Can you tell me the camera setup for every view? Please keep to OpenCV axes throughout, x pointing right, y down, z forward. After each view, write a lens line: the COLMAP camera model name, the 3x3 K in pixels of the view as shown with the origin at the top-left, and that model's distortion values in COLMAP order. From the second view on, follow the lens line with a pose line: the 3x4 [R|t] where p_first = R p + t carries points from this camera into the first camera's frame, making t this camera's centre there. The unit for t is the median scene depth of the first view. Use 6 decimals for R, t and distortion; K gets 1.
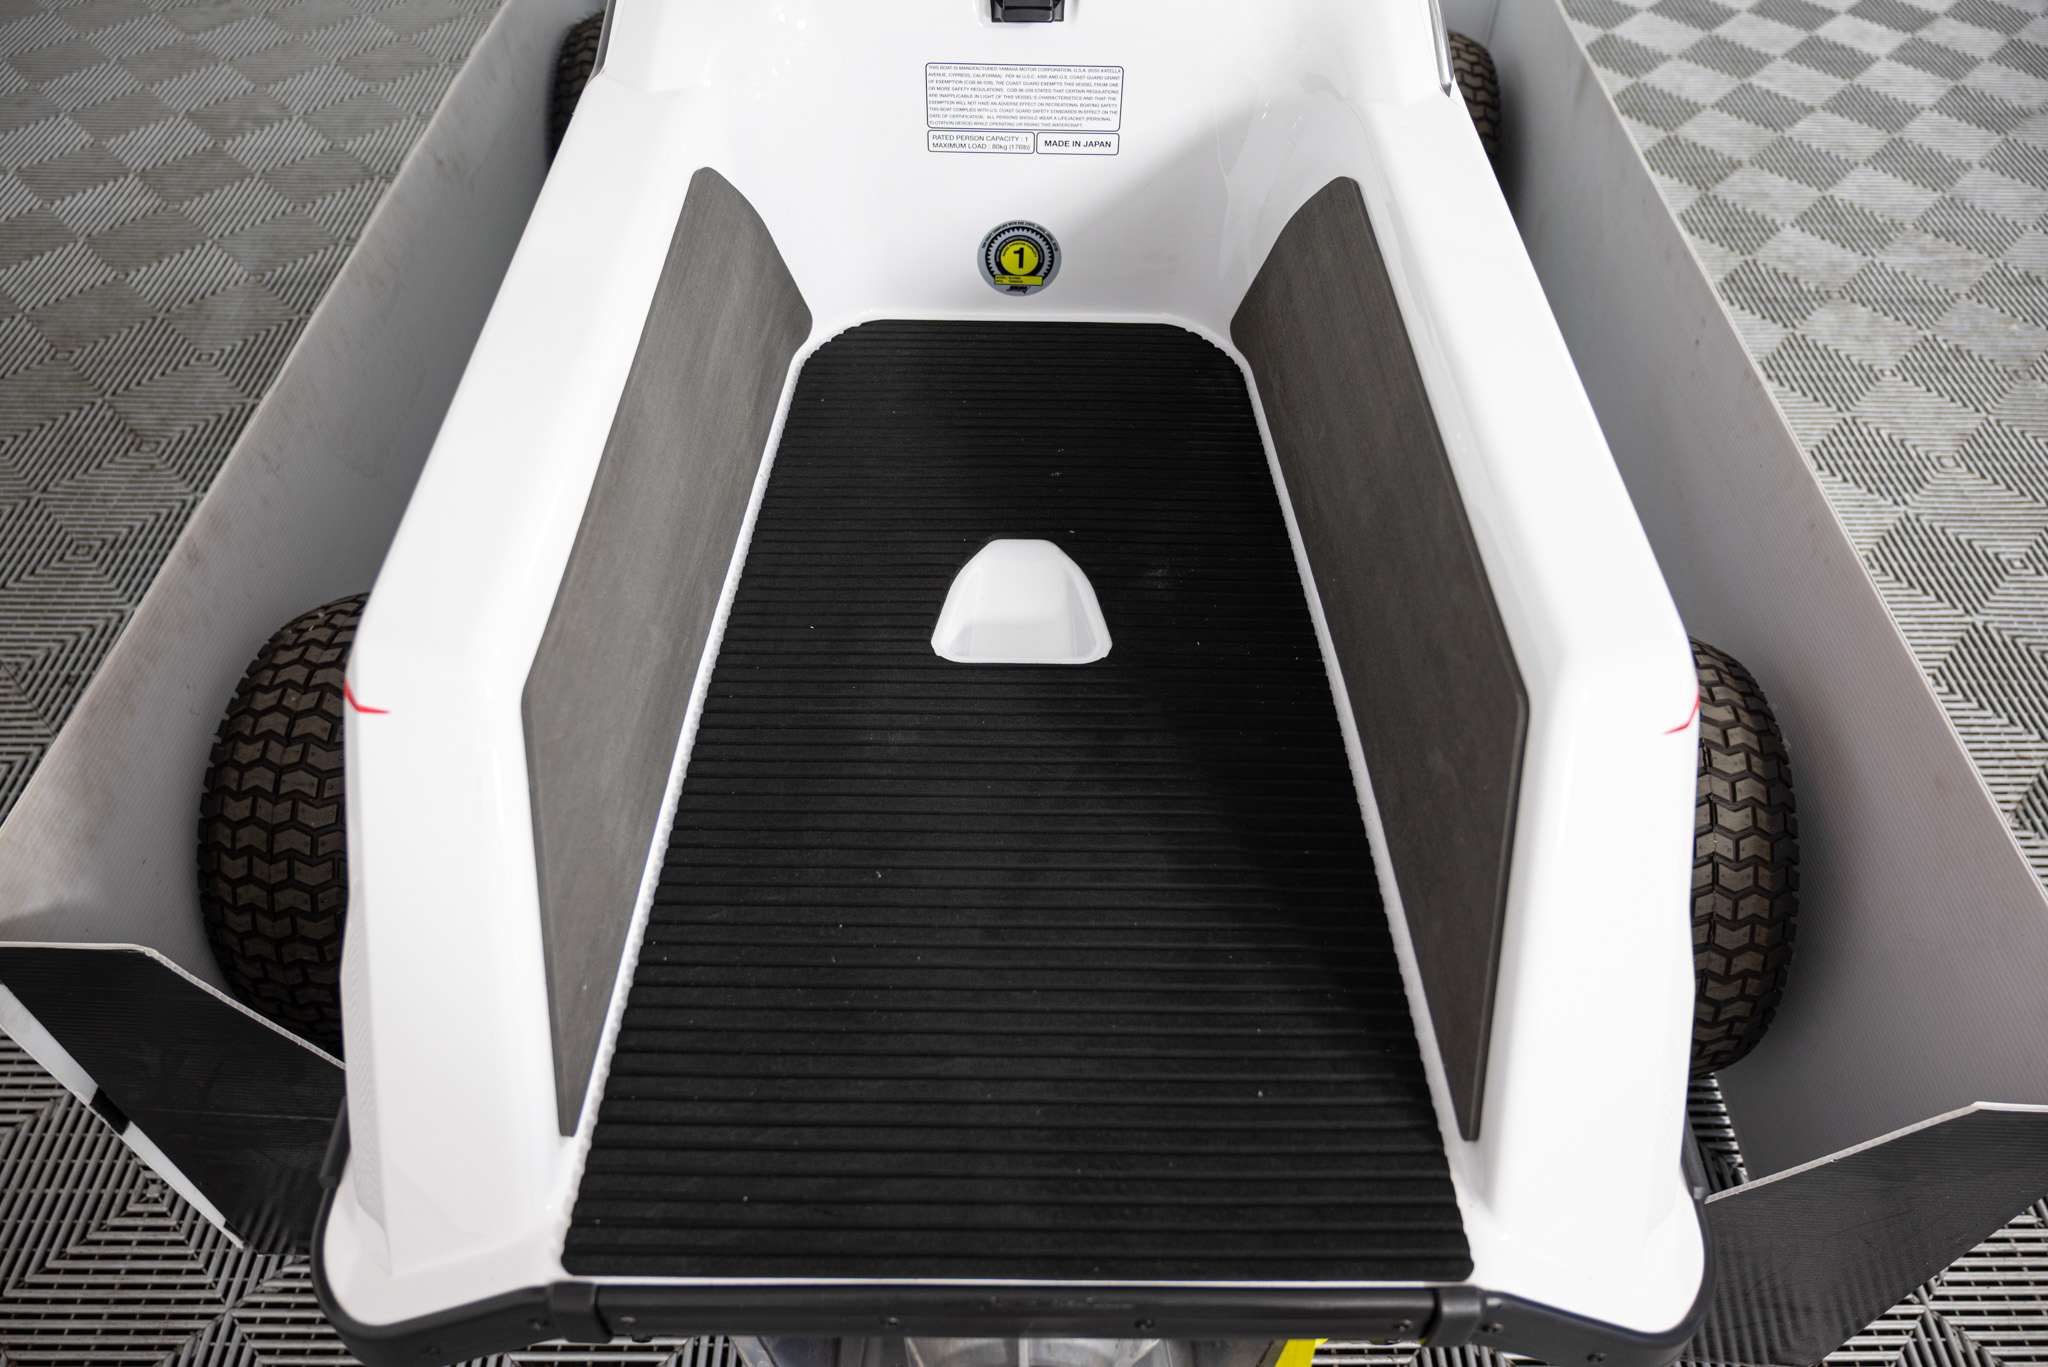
lens RADIAL K [[1510.6, 0, 1025.1], [0, 1510.6, 684.6], [0, 0, 1]] dist [-0.001830, -0.014044]
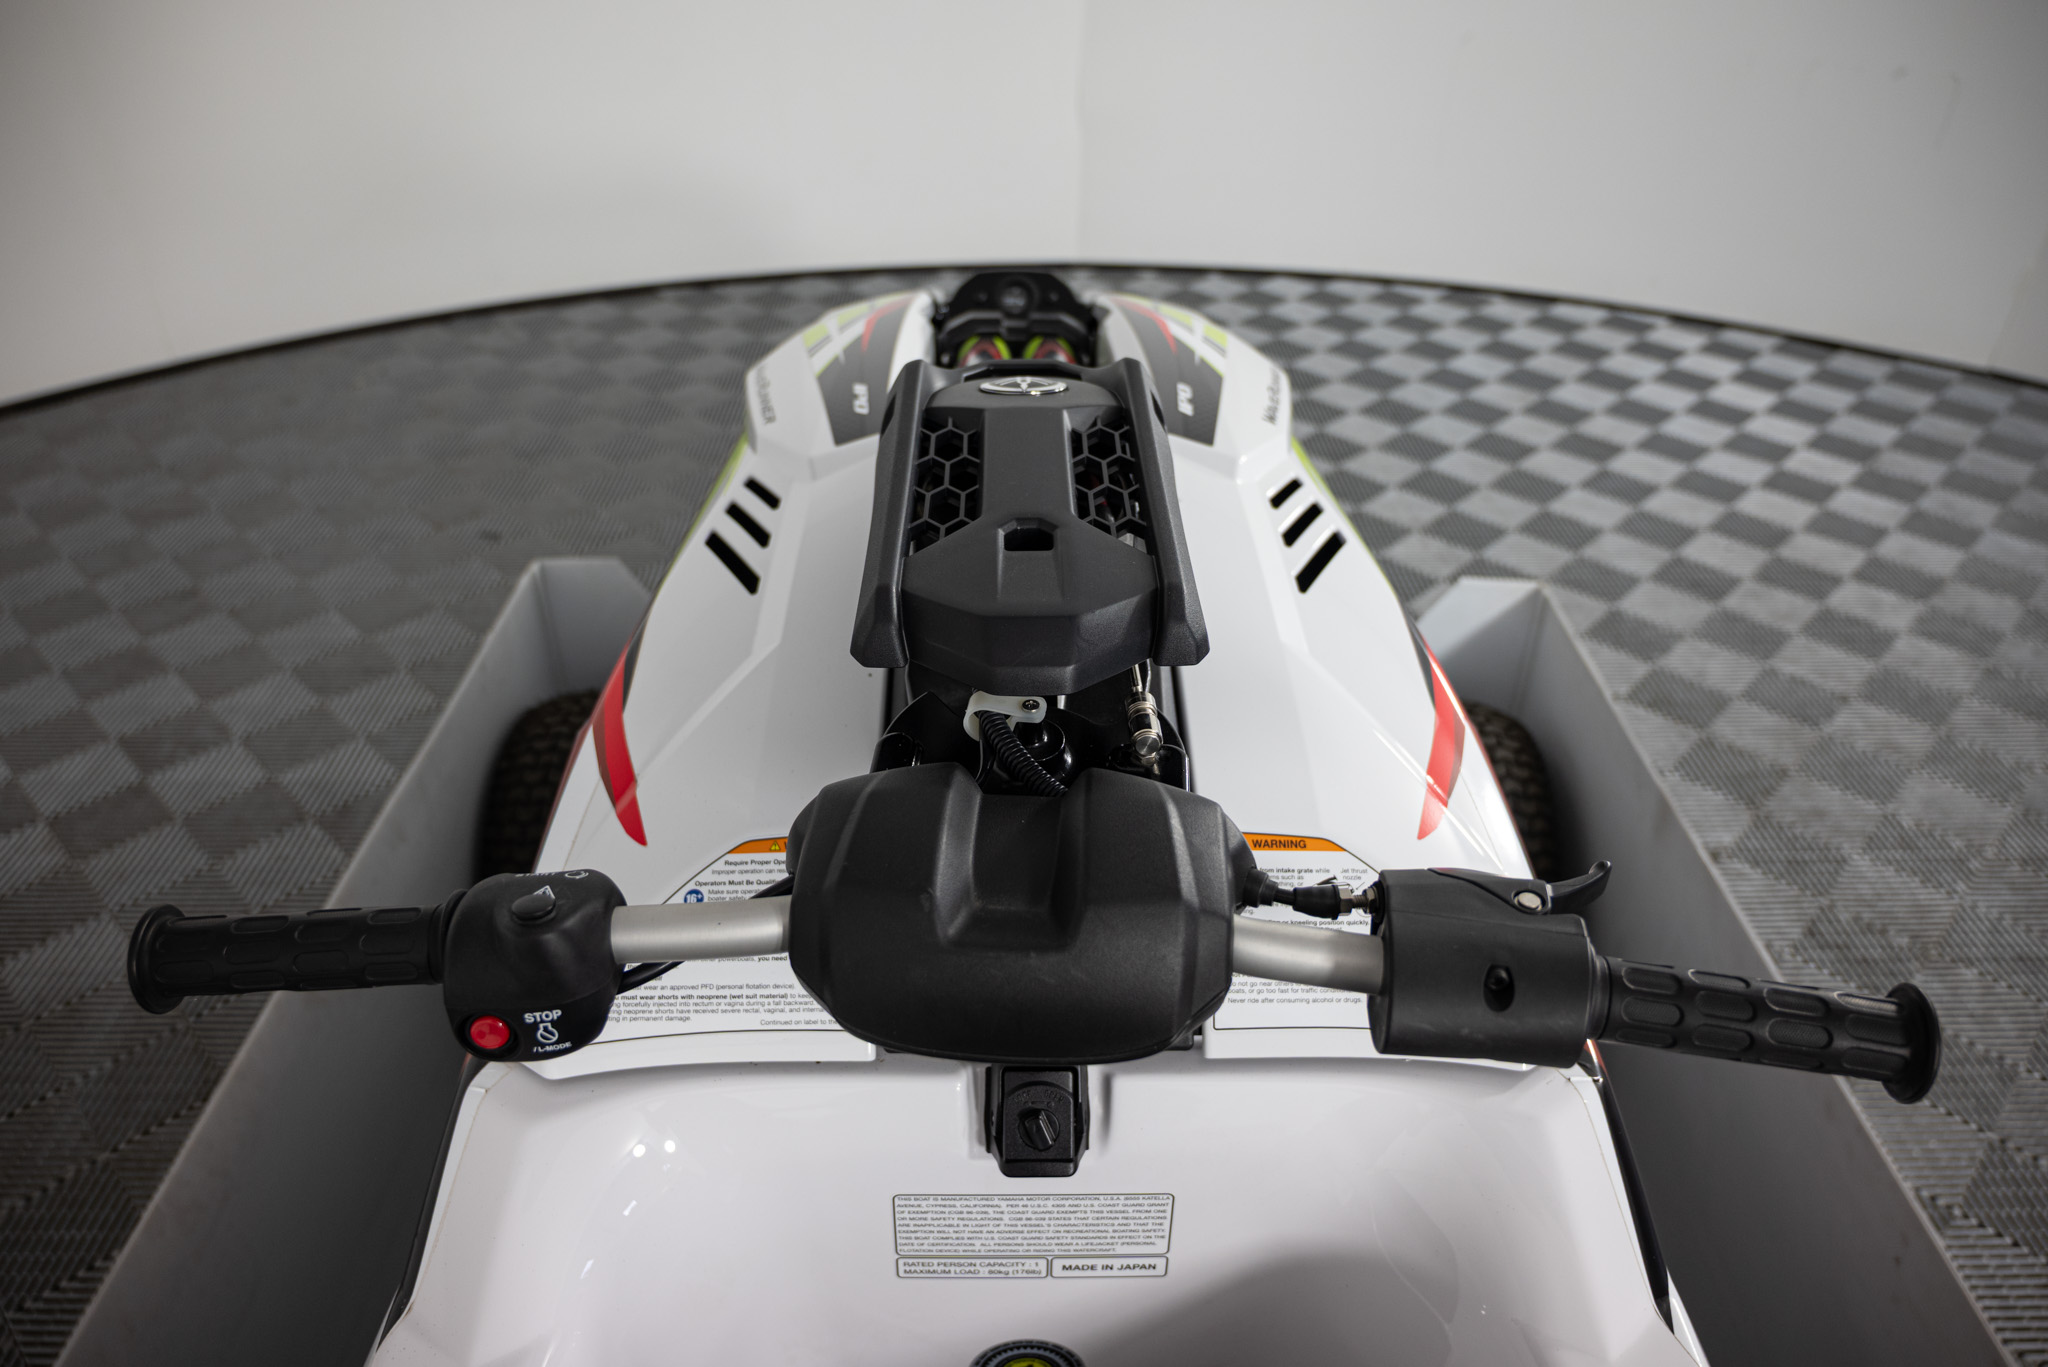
lens RADIAL K [[1492.9, 0, 1023.9], [0, 1492.9, 682.6], [0, 0, 1]] dist [-0.006625, -0.000838]
pose [[0.999878, -0.013627, 0.007602, -0.002570], [0.015123, 0.966315, -0.256918, -0.172229], [-0.003845, 0.257001, 0.966403, 0.099380]]
